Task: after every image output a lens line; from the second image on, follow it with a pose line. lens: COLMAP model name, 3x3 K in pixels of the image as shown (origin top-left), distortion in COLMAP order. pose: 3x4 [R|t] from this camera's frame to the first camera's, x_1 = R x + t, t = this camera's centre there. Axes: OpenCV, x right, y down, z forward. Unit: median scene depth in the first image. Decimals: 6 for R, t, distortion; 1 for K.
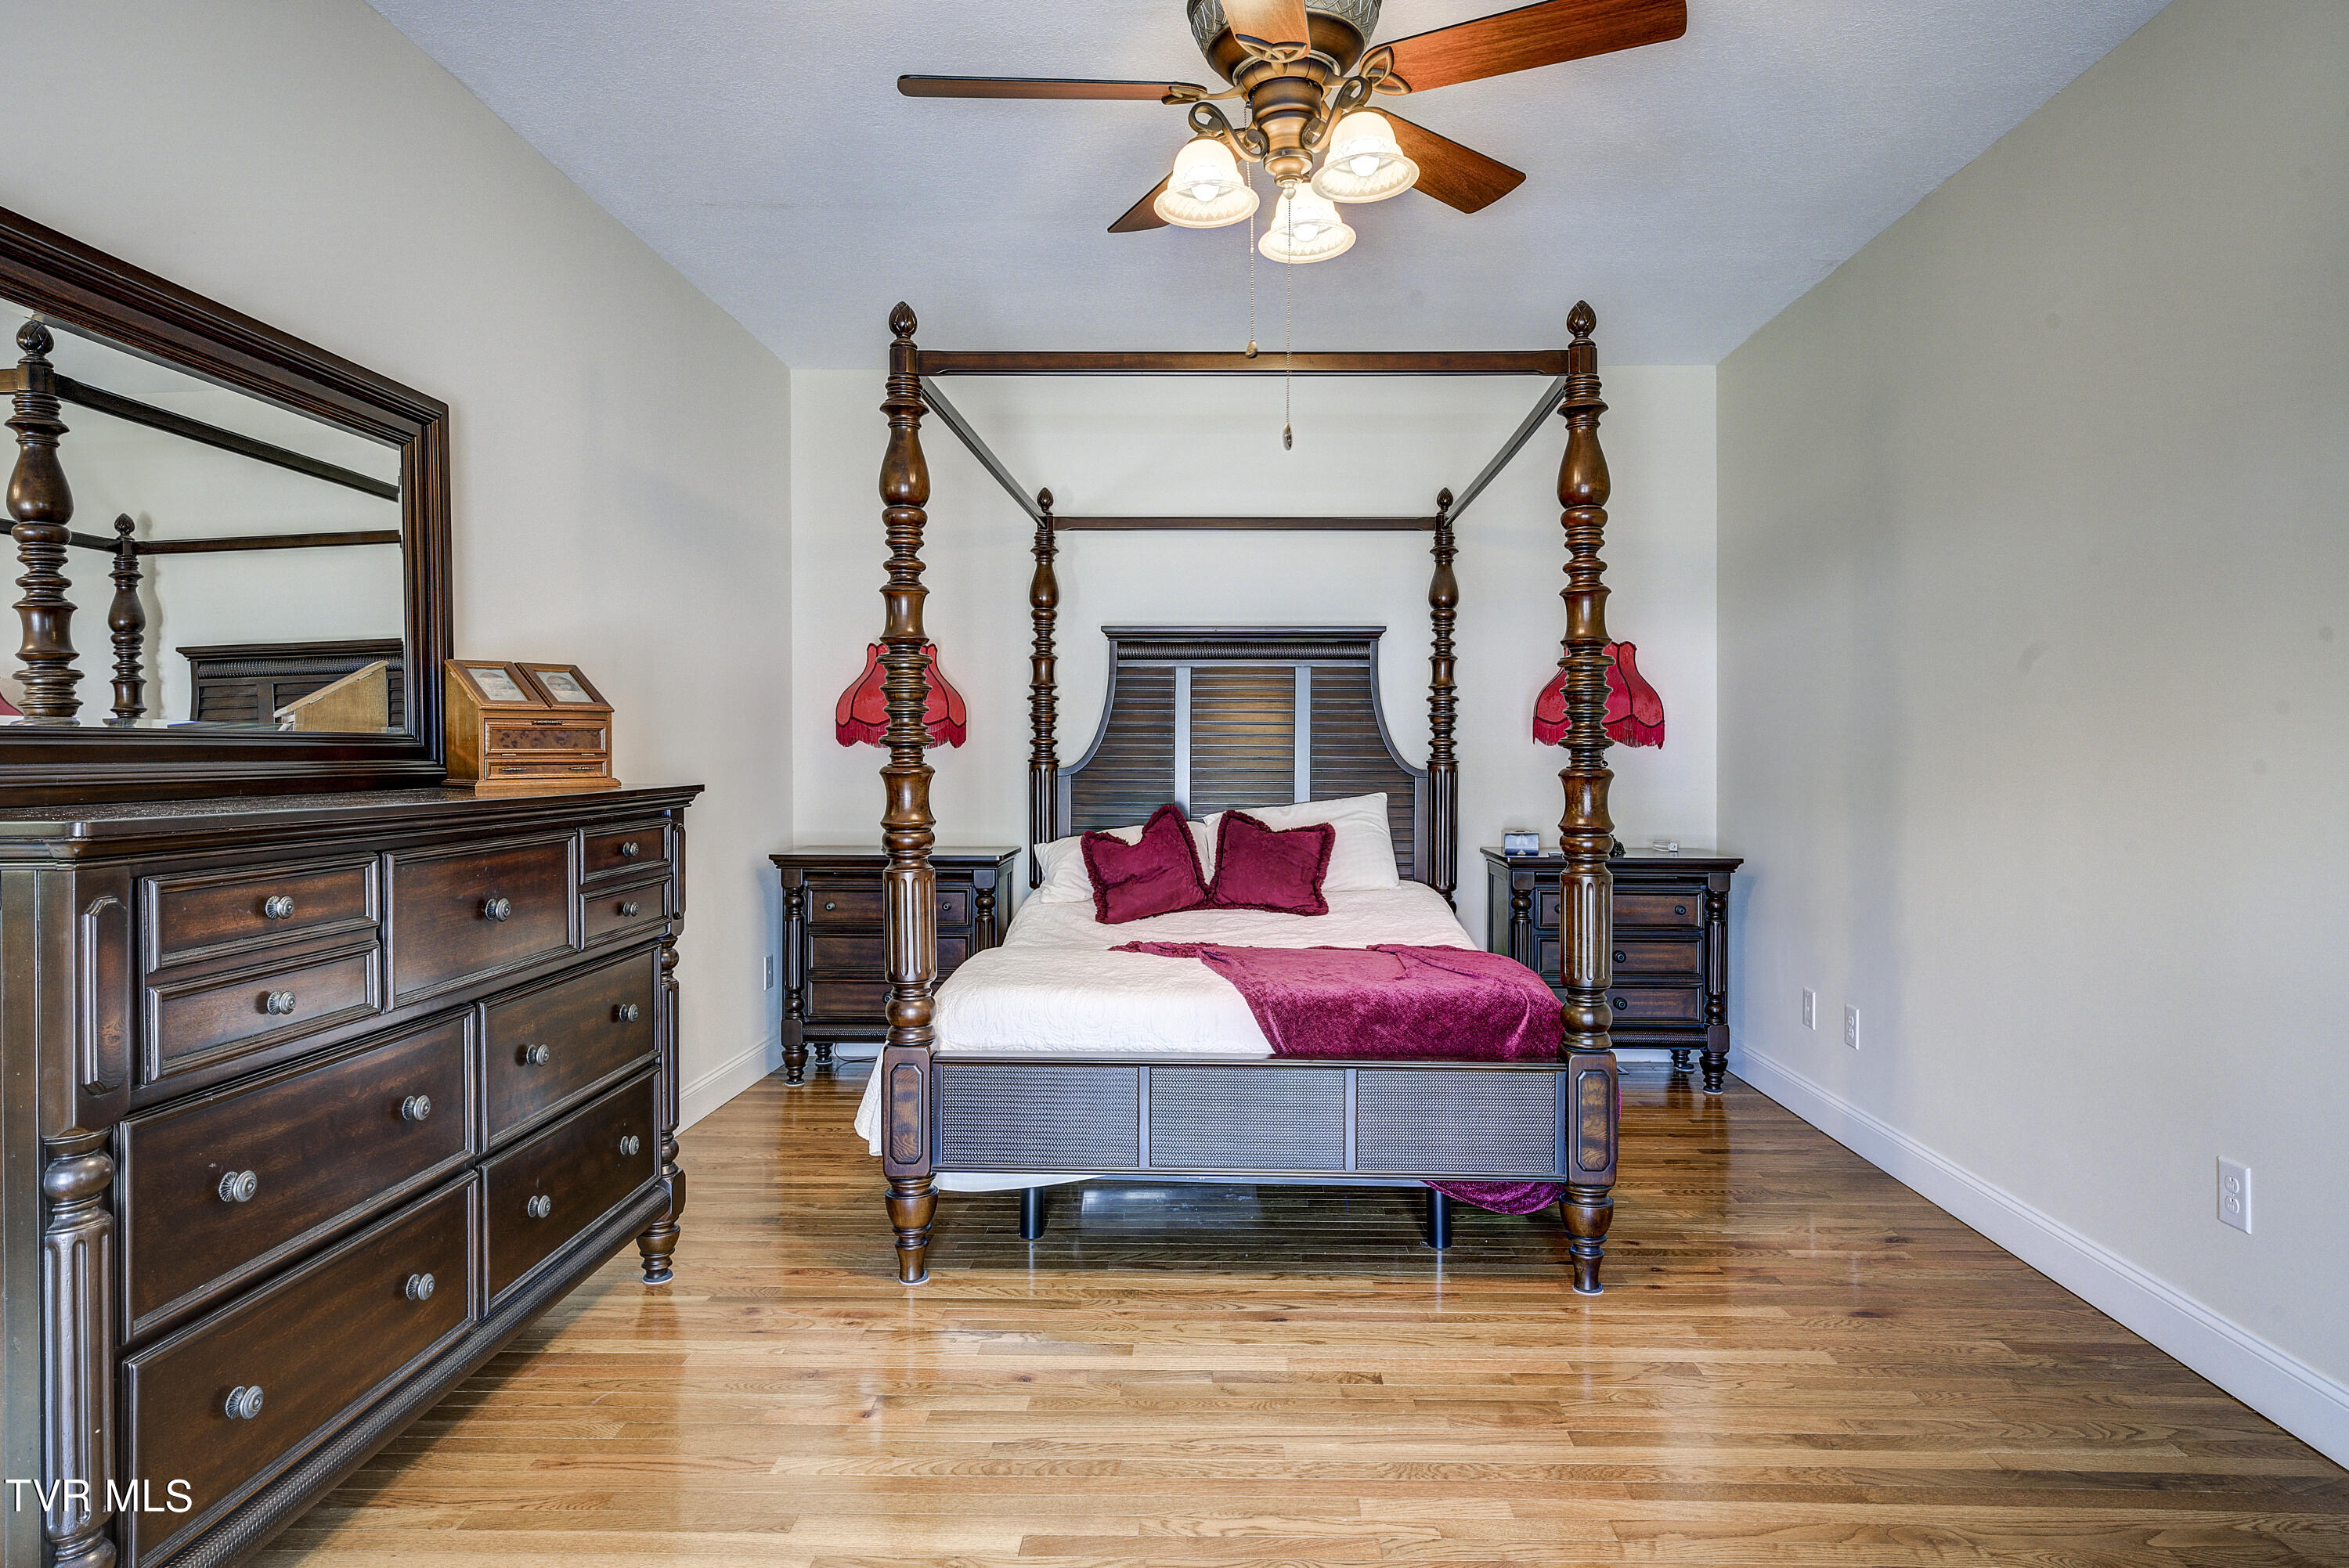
lens RADIAL K [[1357.6, 0, 1179.5], [0, 1357.6, 759.2], [0, 0, 1]] dist [0.003409, -0.001253]
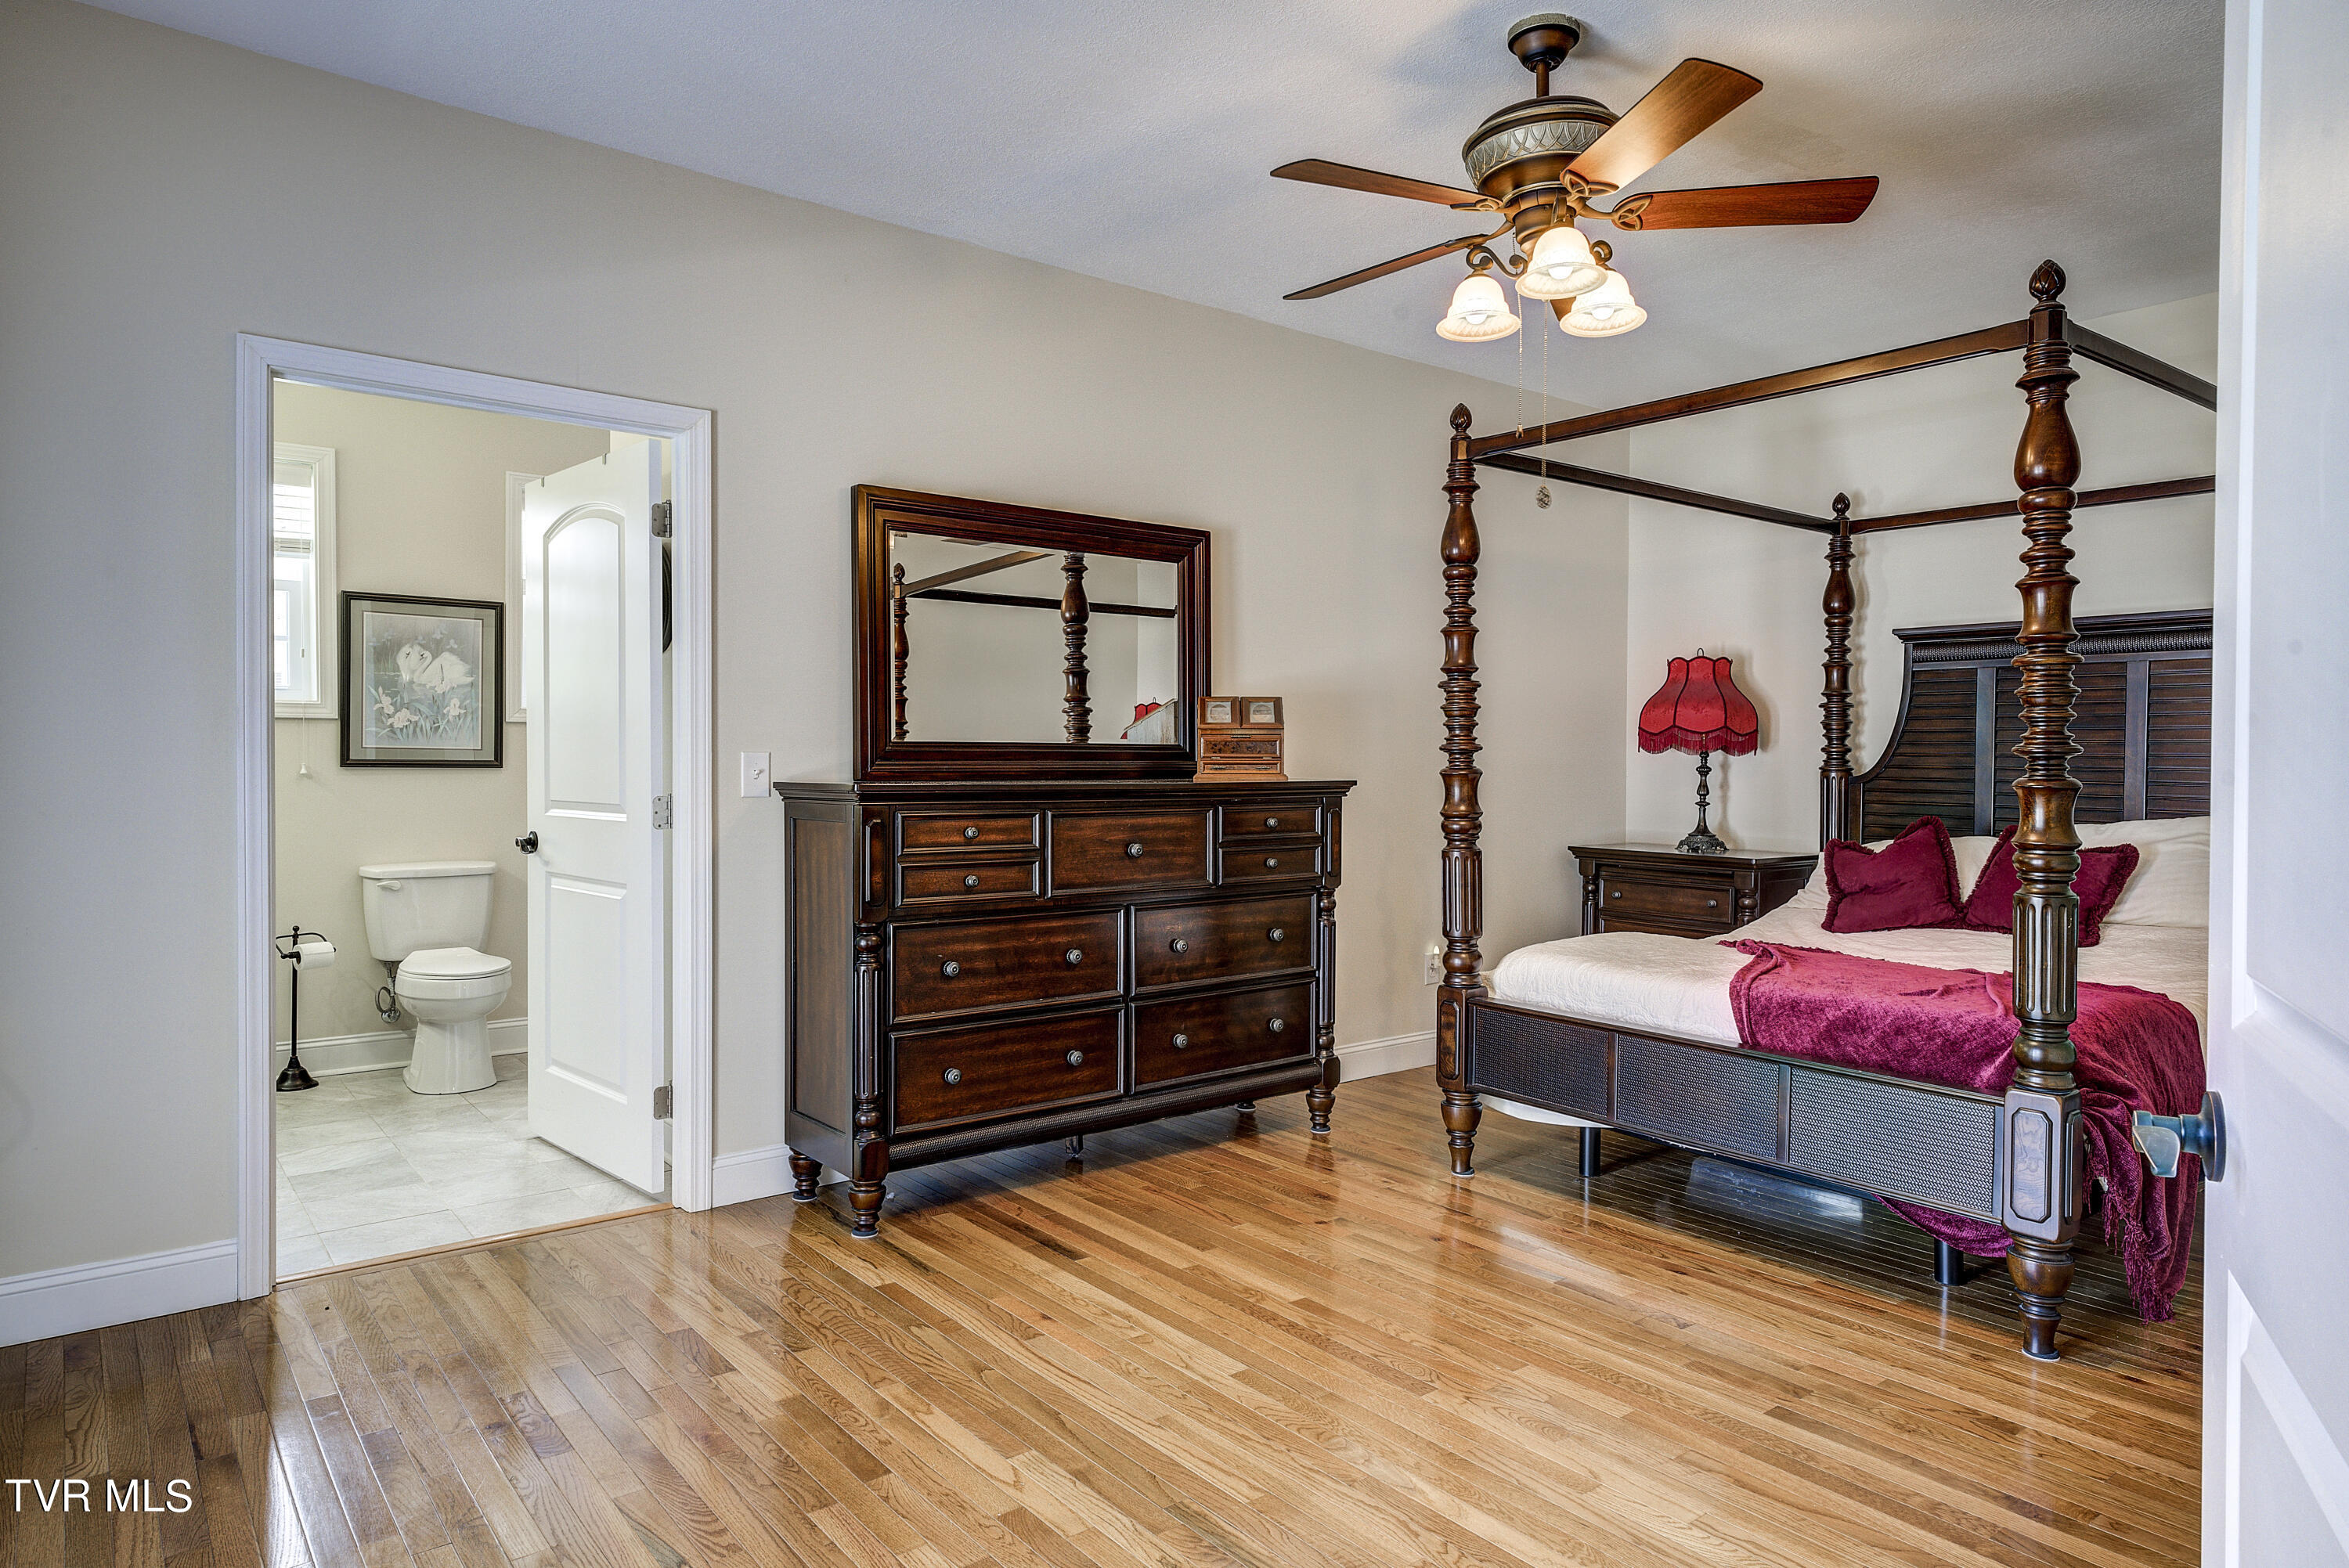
lens RADIAL K [[1406.7, 0, 1182.6], [0, 1406.7, 774.2], [0, 0, 1]] dist [-0.000344, -0.003281]
pose [[0.633316, 0.013603, -0.773774, 0.657793], [-0.009937, 0.999906, 0.009445, 0.000822], [0.773829, 0.001707, 0.633392, -0.035284]]
